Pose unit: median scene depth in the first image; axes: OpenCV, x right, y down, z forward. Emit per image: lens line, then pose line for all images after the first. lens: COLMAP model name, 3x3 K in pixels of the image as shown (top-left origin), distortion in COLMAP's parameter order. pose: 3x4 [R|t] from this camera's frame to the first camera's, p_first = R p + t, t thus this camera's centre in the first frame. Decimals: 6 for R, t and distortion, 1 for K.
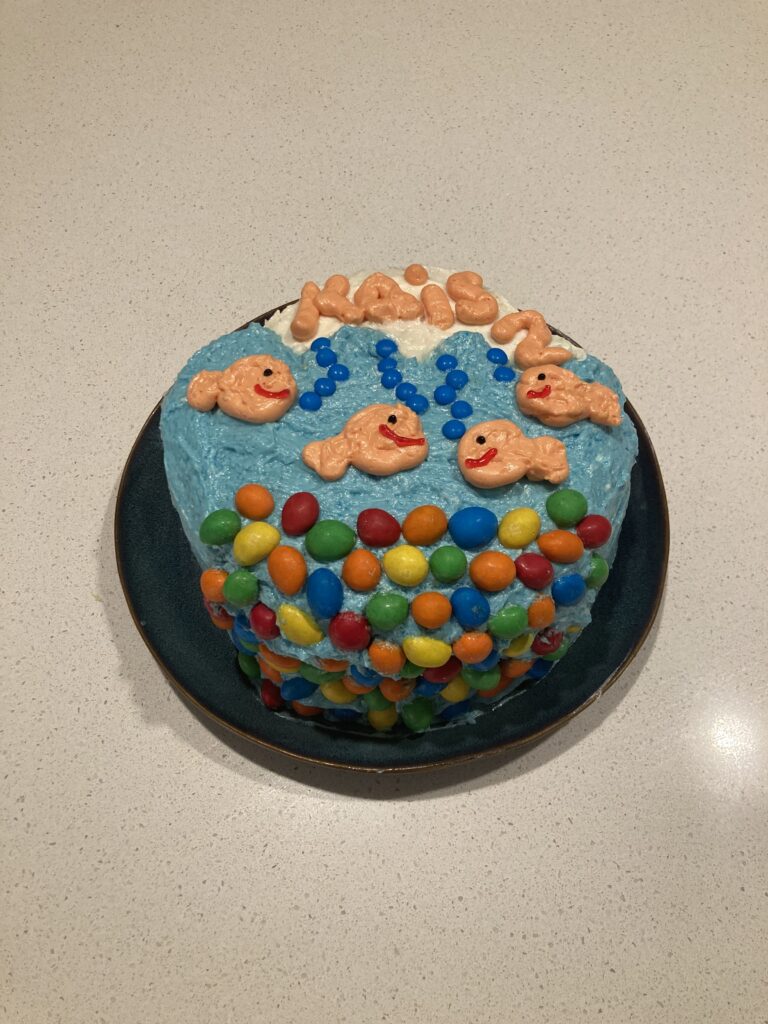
lens RADIAL K [[947.2, 0, 441.8], [0, 947.2, 446.4], [0, 0, 1]] dist [0.009899, 0.013255]
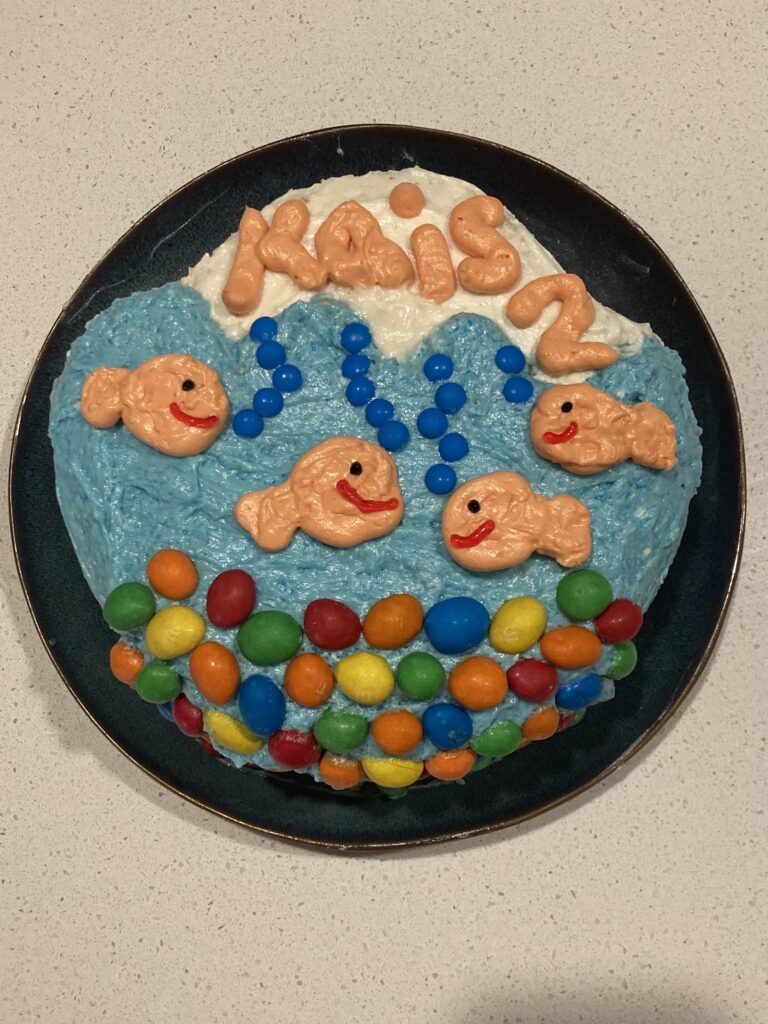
lens RADIAL K [[1292.4, 0, 451.3], [0, 1292.4, 511.9], [0, 0, 1]] dist [0.025222, -0.063336]
pose [[0.997821, 0.051609, -0.041111, 0.061405], [-0.033580, 0.933543, 0.356888, -0.340376], [0.056798, -0.354730, 0.933242, 0.054484]]
